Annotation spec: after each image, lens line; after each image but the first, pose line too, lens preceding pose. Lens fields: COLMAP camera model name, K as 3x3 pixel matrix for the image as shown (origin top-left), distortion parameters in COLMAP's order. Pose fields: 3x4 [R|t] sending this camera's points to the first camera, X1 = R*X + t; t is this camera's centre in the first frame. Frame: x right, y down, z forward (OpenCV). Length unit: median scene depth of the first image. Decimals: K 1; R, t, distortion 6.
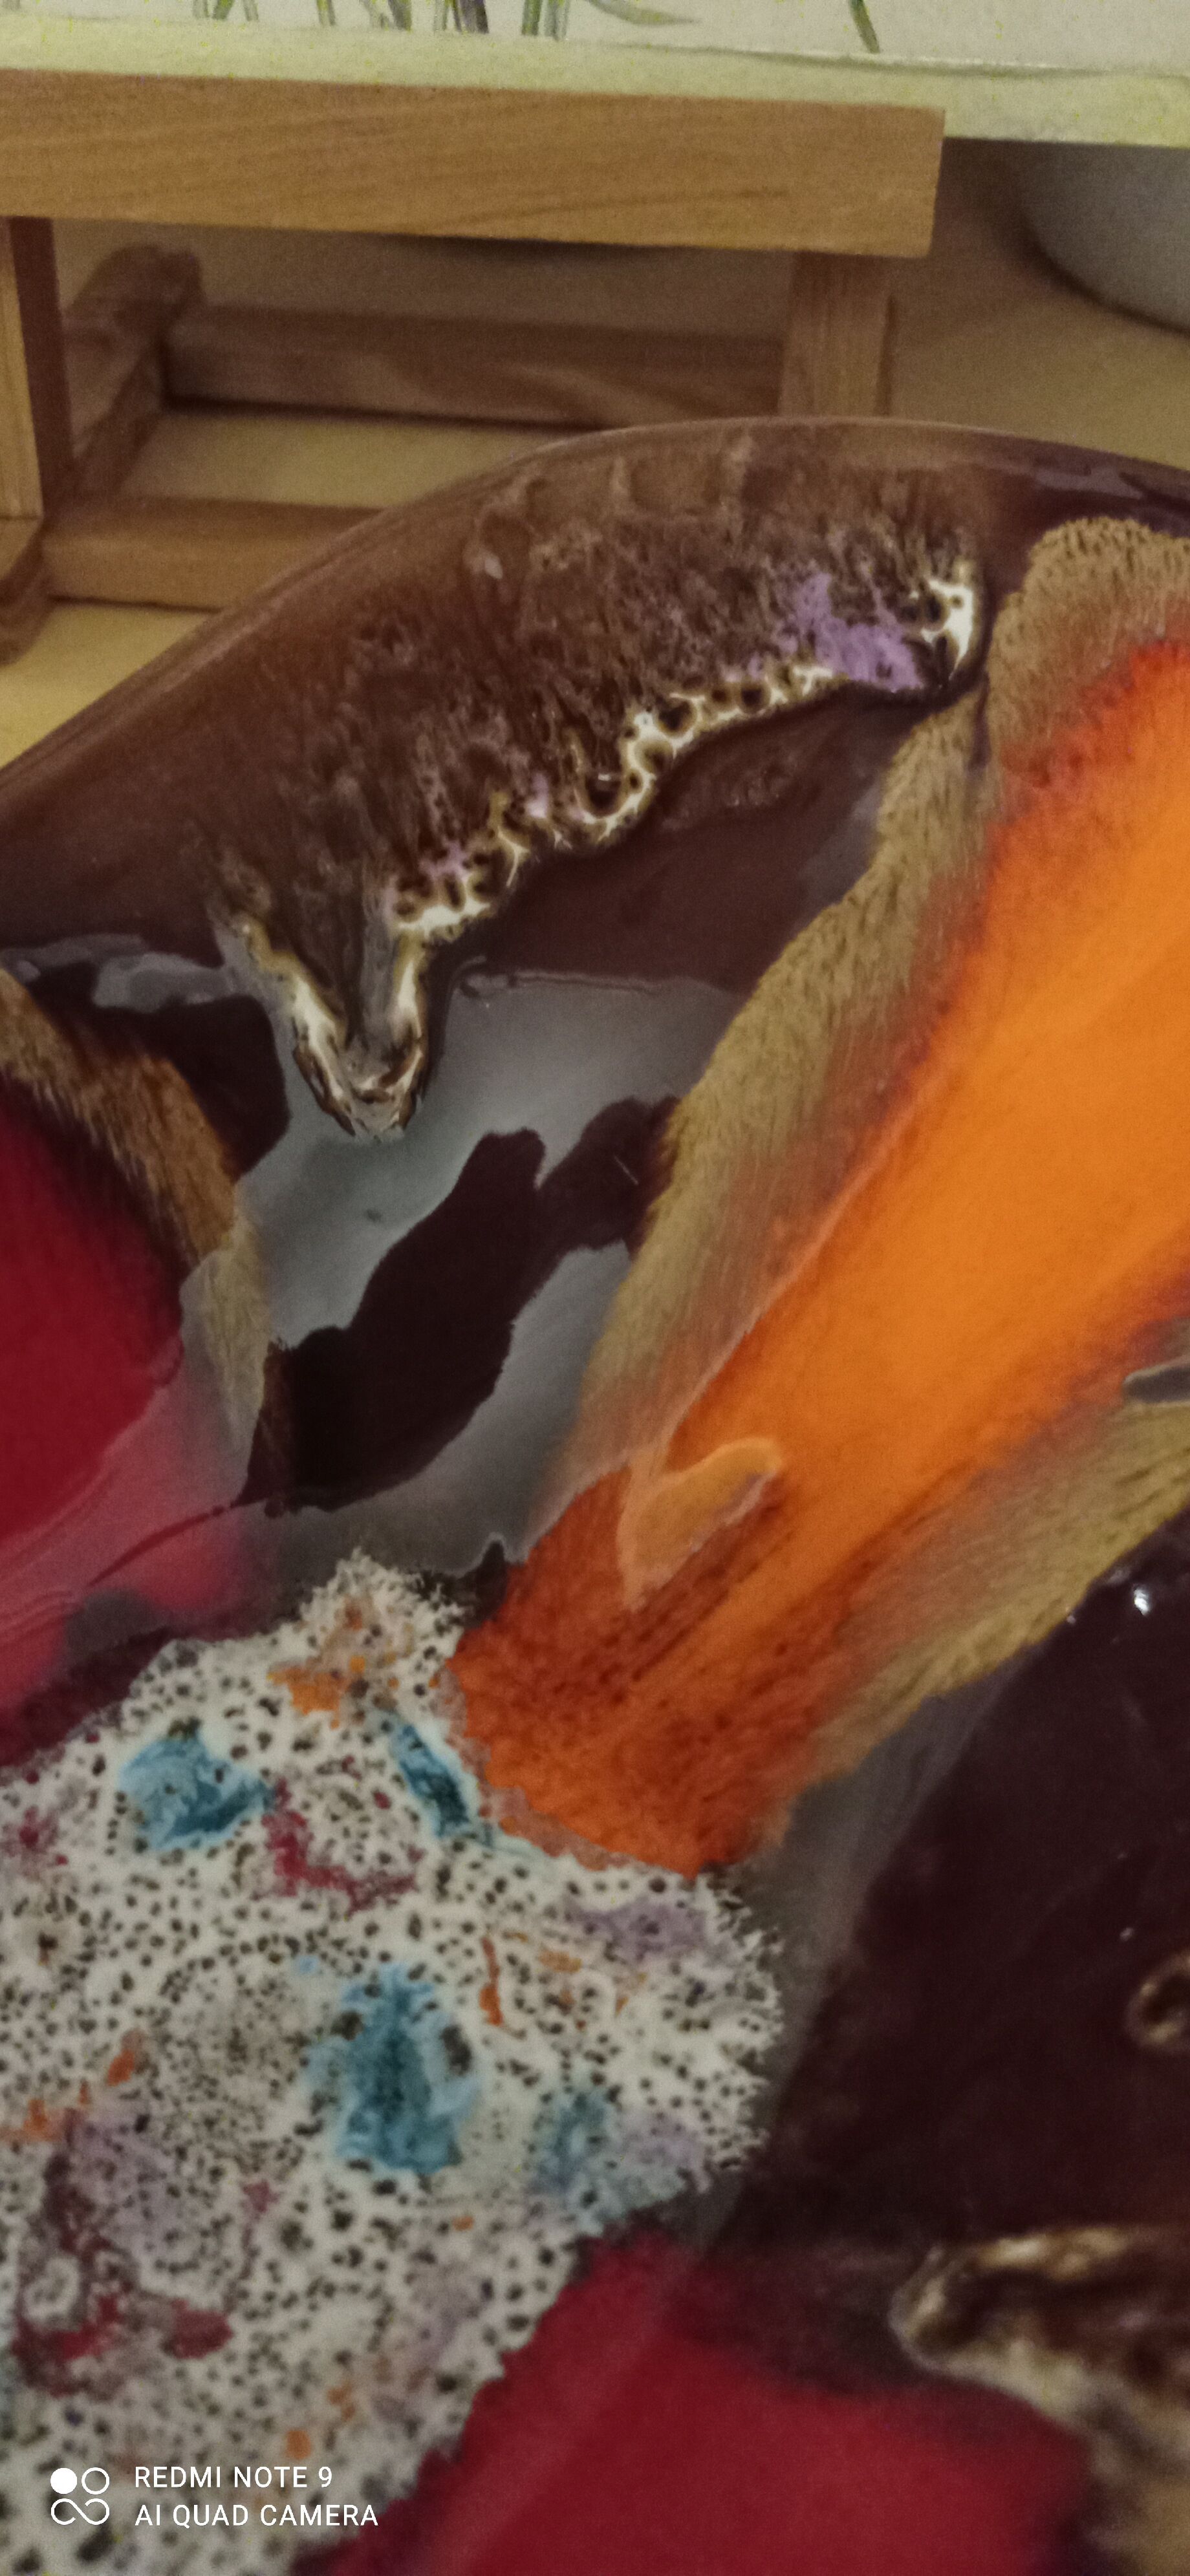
lens RADIAL K [[1953.3, 0, 595.0], [0, 1953.3, 1288.0], [0, 0, 1]] dist [-0.011075, -0.004903]
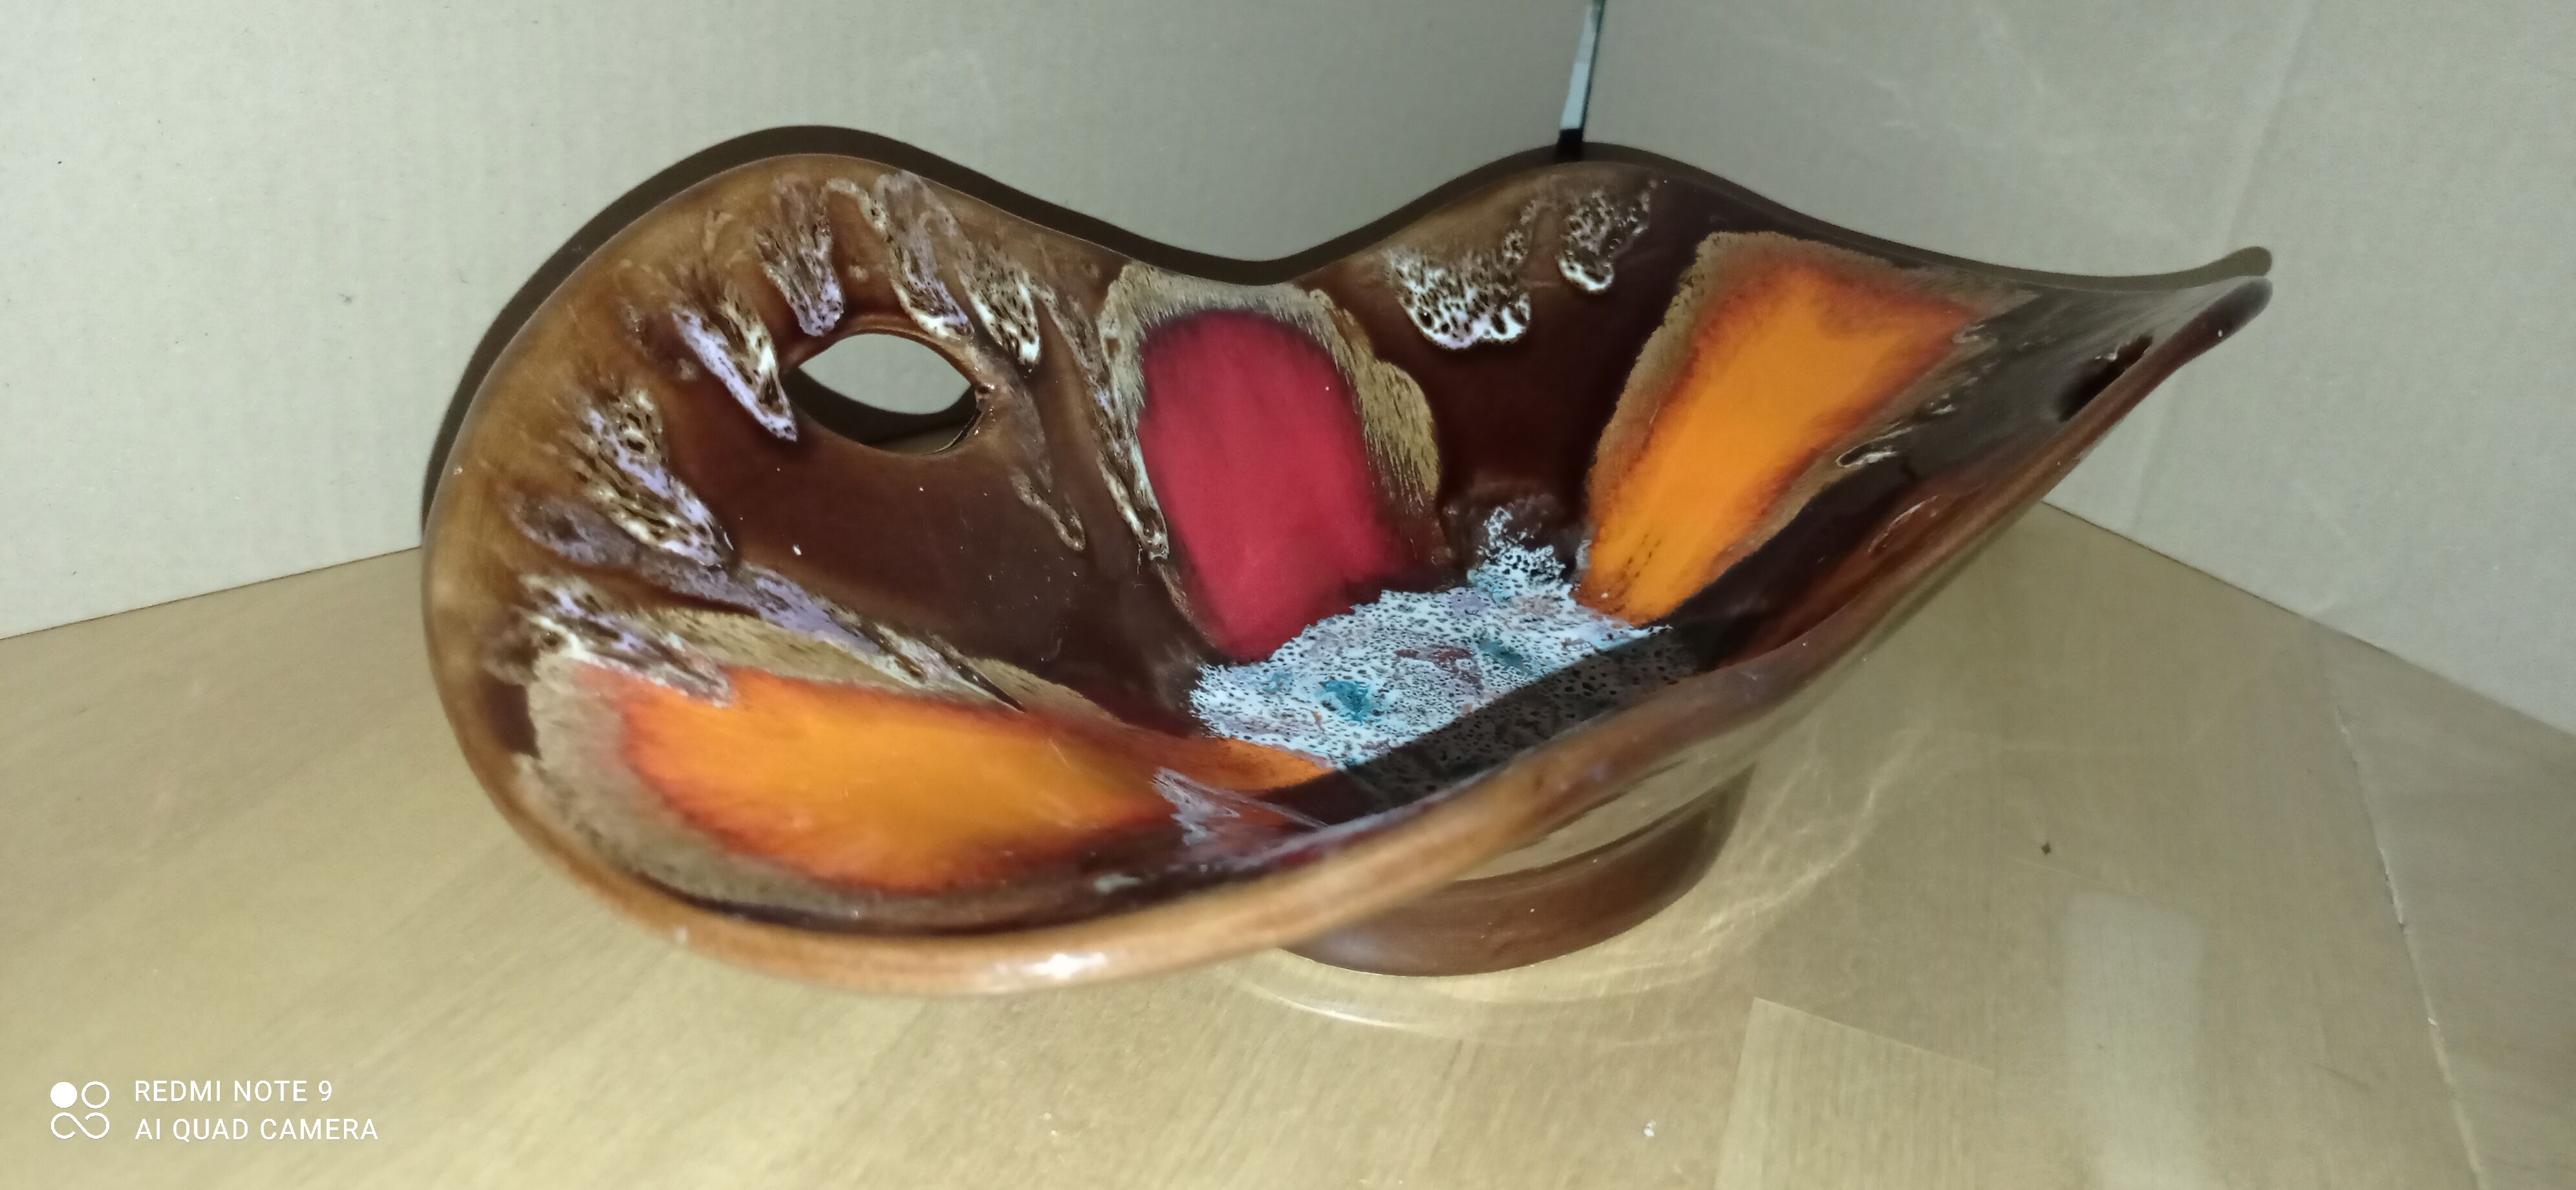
lens RADIAL K [[1953.3, 0, 1288.0], [0, 1953.3, 595.0], [0, 0, 1]] dist [-0.011075, -0.004903]
pose [[-0.985368, -0.072661, -0.154177, 0.315584], [-0.166787, 0.224749, 0.960036, -1.705360], [-0.035106, 0.971704, -0.233580, 1.306345]]
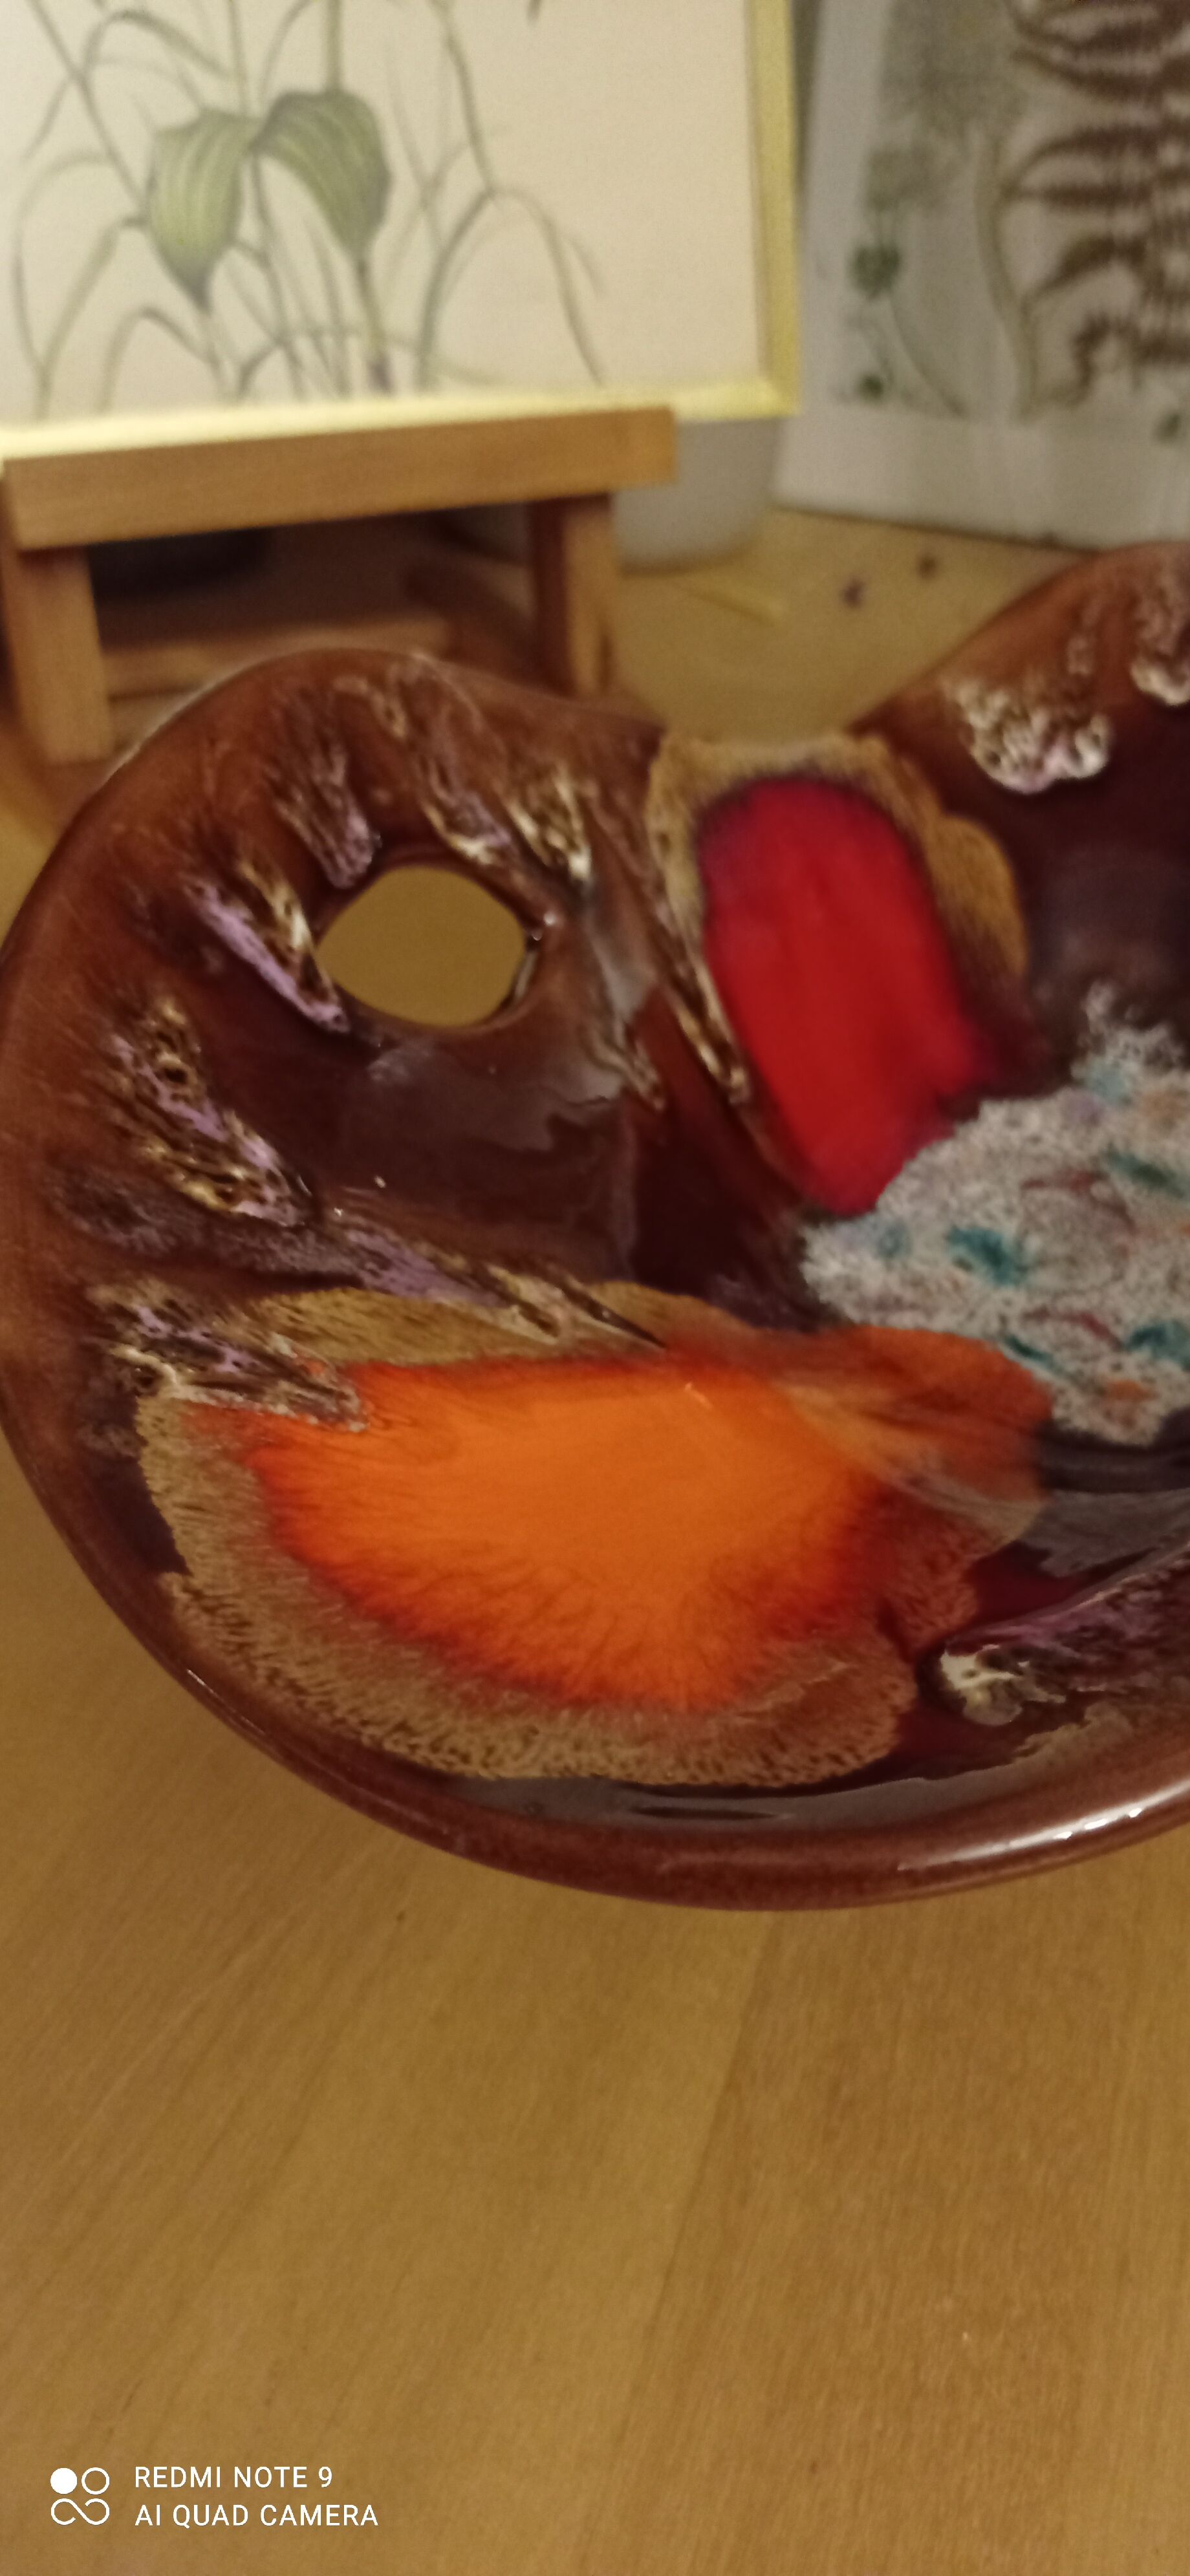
lens RADIAL K [[1995.5, 0, 555.4], [0, 1995.5, 1283.7], [0, 0, 1]] dist [-0.038616, -0.005910]
pose [[-0.989729, 0.032757, -0.139152, 0.550501], [-0.135806, 0.088540, 0.986771, -1.364484], [0.044645, 0.995534, -0.083182, 1.074885]]
